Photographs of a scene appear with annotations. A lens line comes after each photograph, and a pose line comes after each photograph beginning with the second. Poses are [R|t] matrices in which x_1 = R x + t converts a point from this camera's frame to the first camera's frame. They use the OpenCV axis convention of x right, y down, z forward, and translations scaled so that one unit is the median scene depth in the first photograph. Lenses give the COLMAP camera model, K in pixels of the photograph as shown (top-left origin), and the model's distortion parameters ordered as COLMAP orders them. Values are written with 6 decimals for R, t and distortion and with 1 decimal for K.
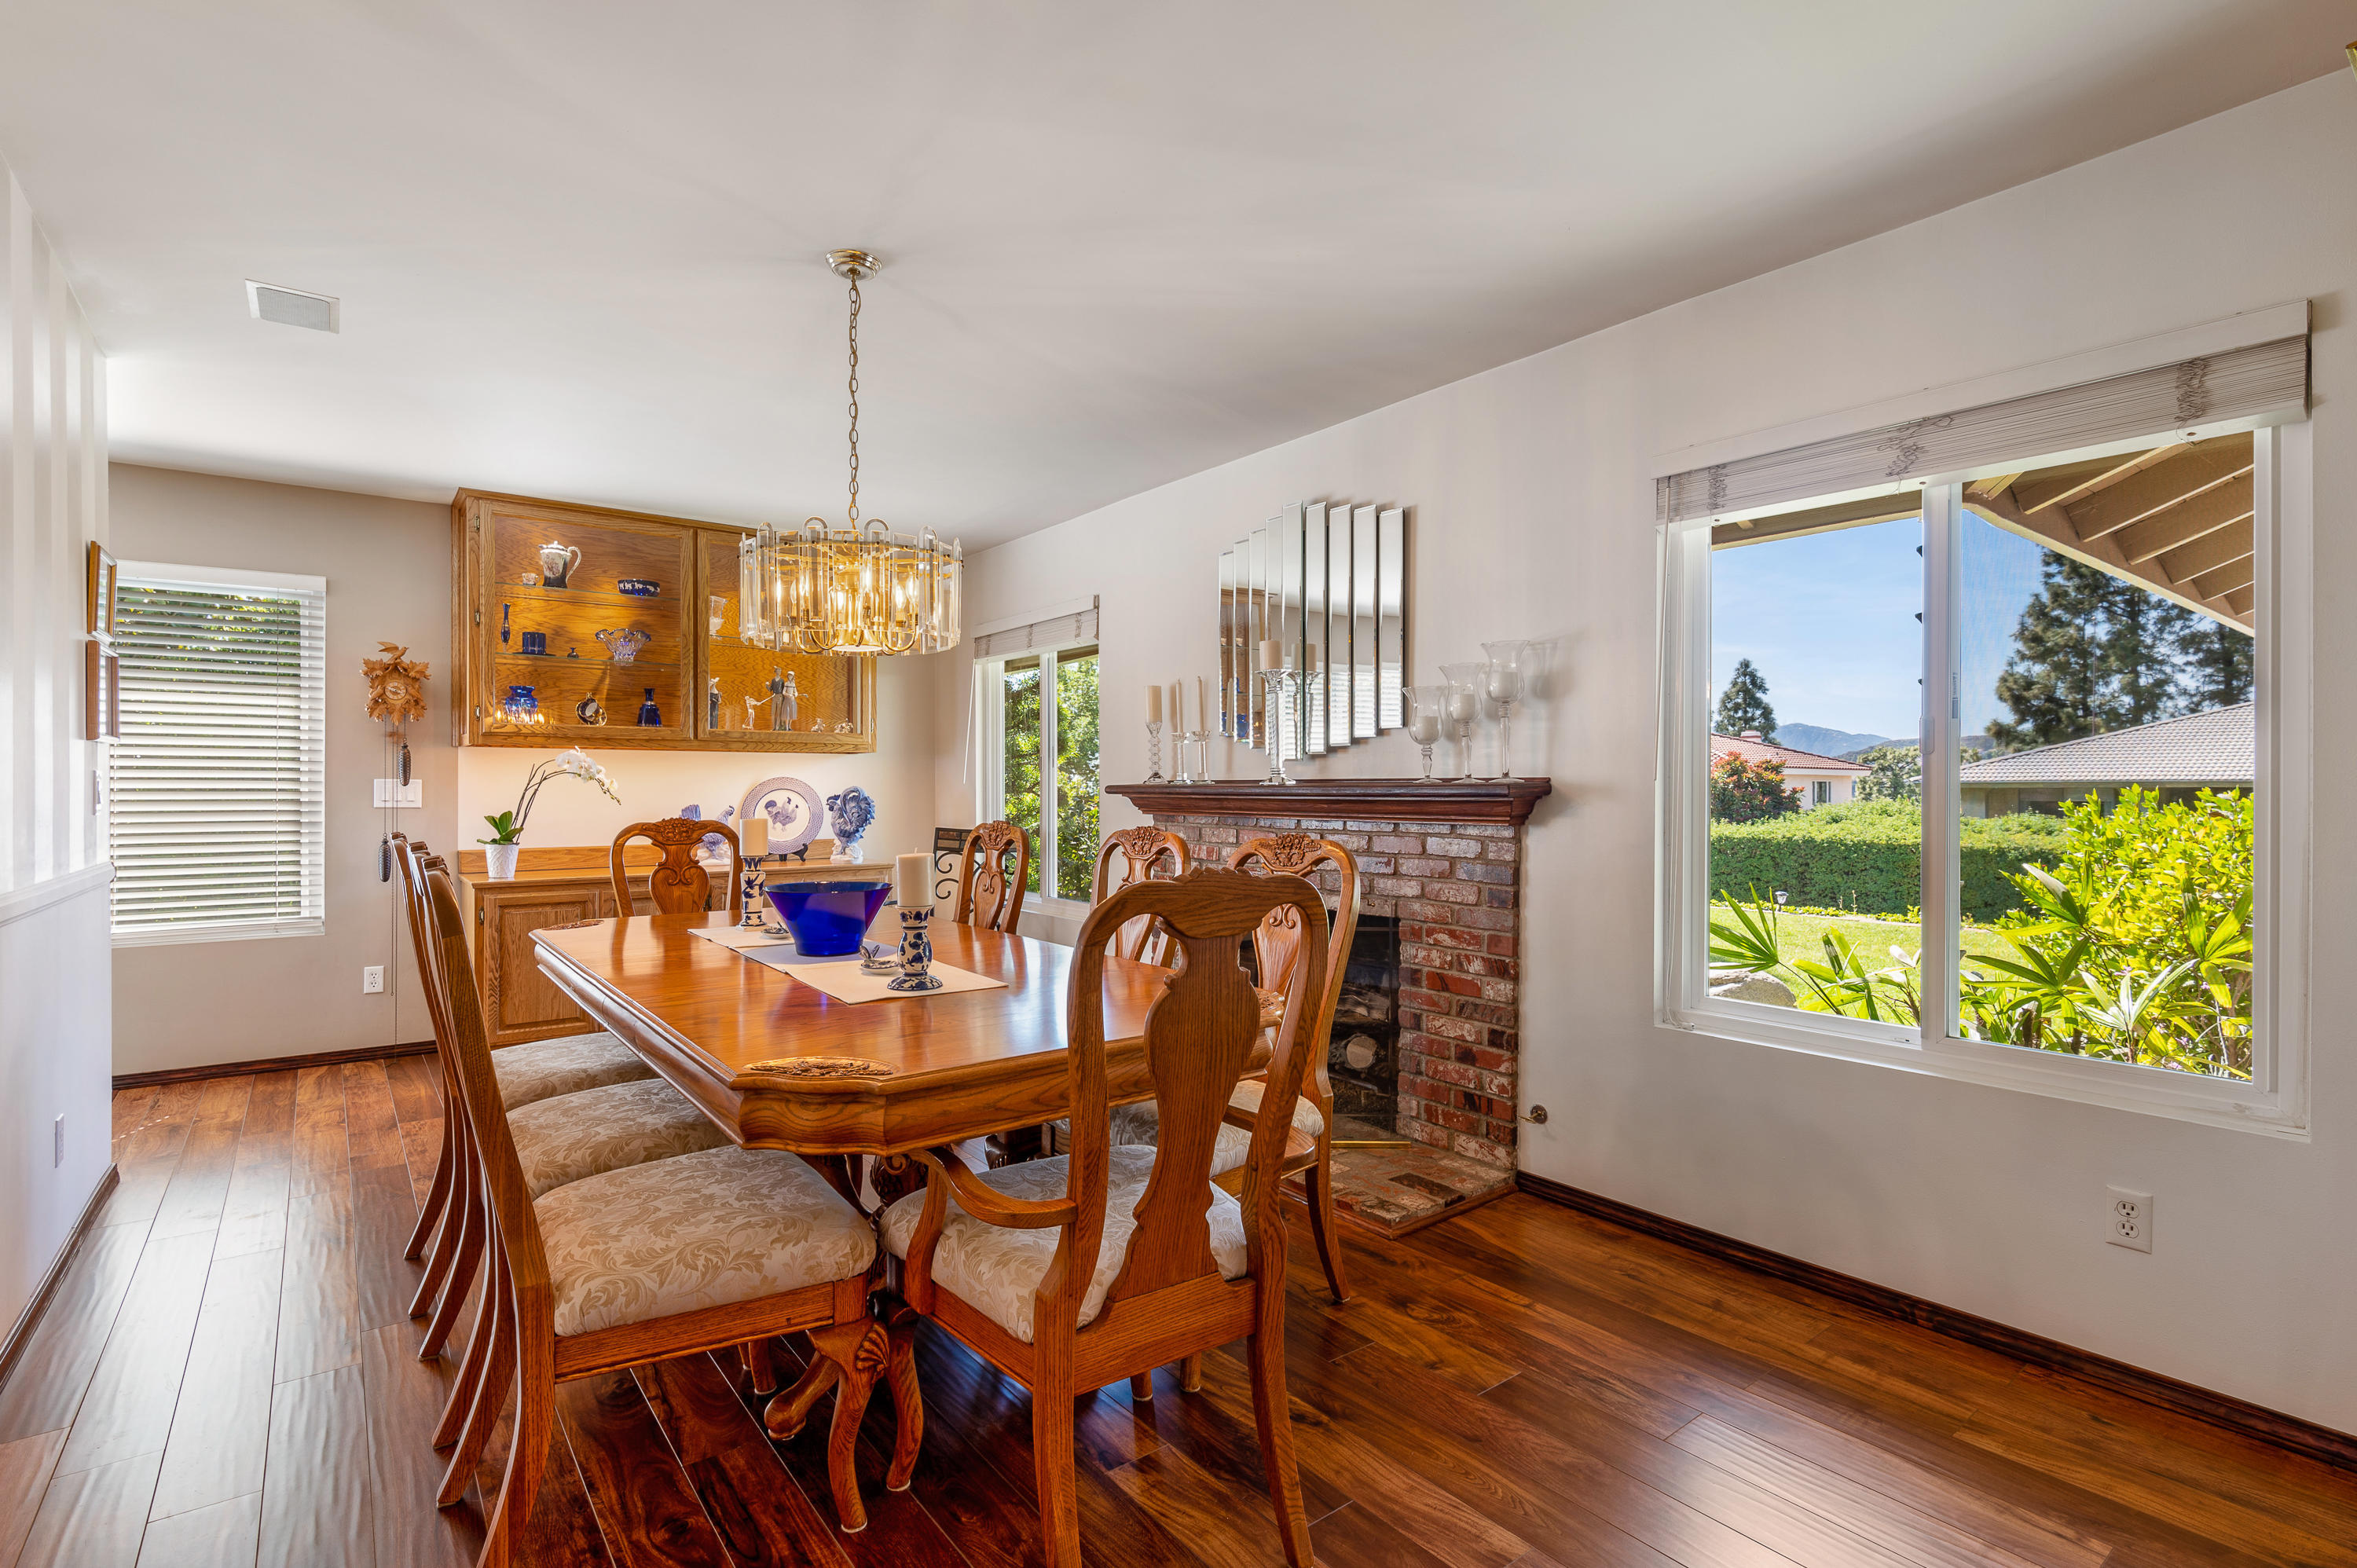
lens RADIAL K [[1102.6, 0, 1172.5], [0, 1102.6, 791.6], [0, 0, 1]] dist [-0.001773, -0.019933]
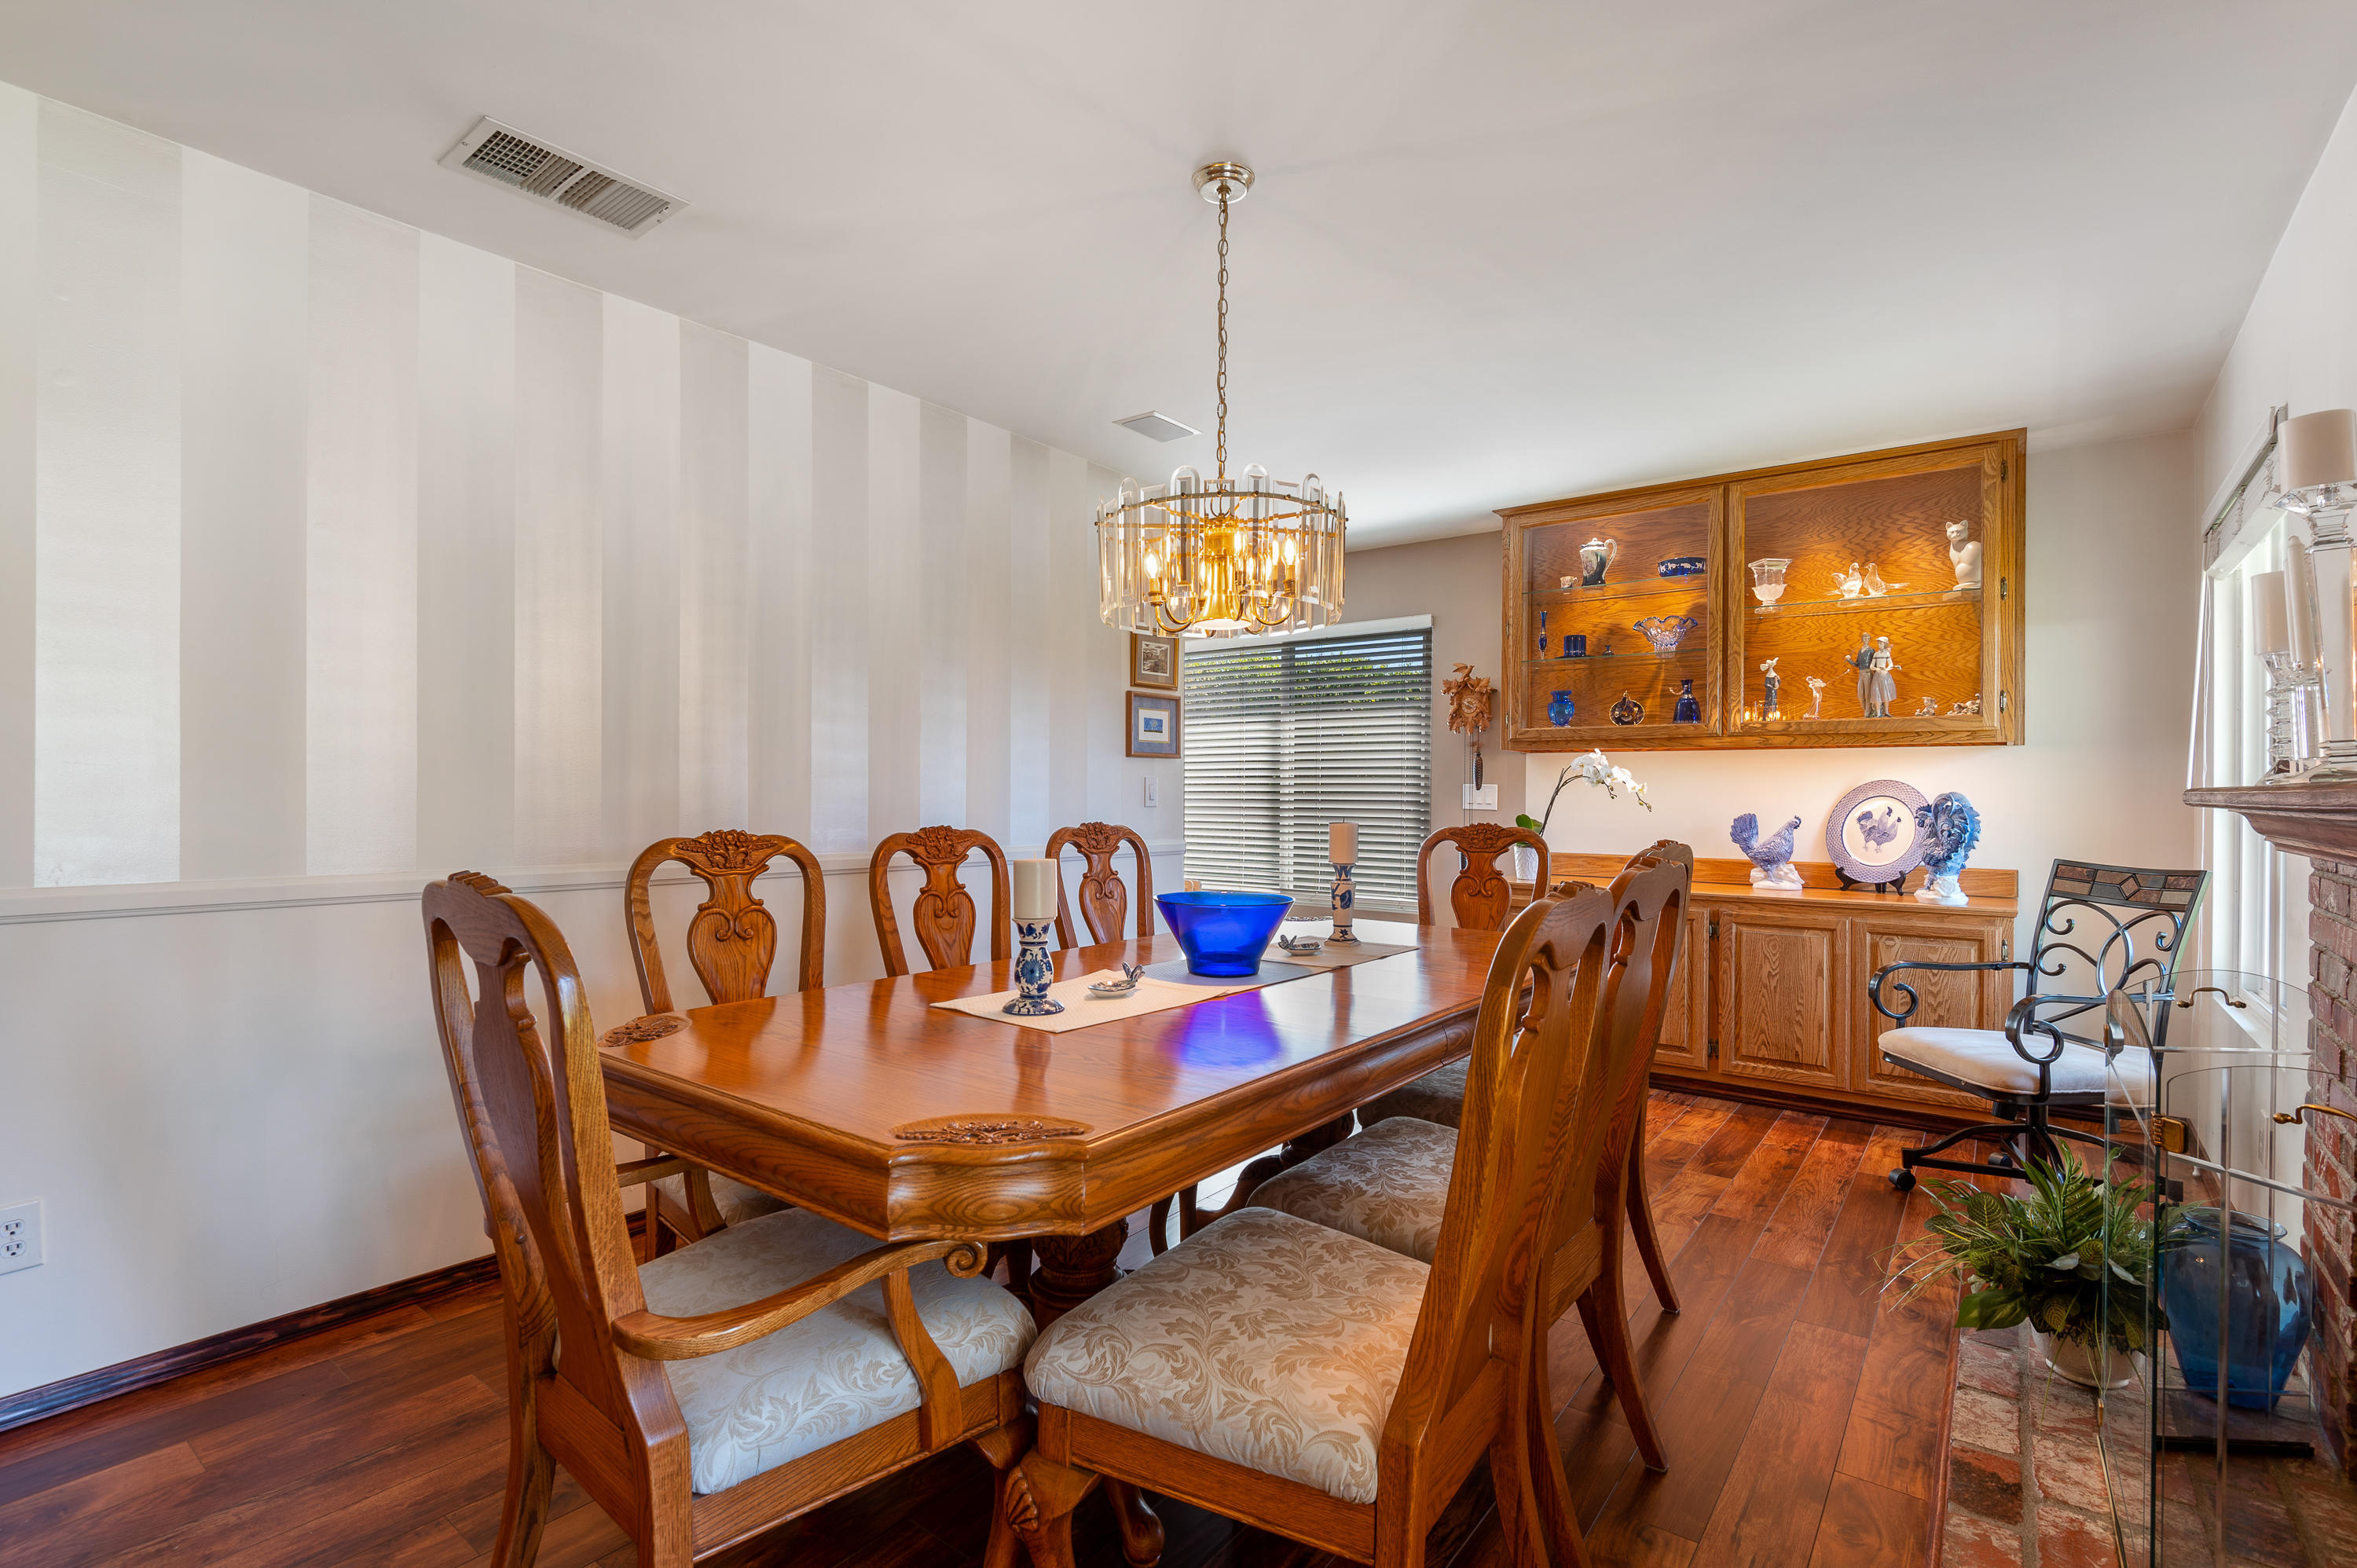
lens RADIAL K [[1102.6, 0, 1172.5], [0, 1102.6, 791.6], [0, 0, 1]] dist [-0.001773, -0.019933]
pose [[0.254510, 0.002189, -0.967068, 0.261342], [-0.009776, 0.999952, -0.000310, -0.000608], [0.967021, 0.009533, 0.254519, 0.370166]]
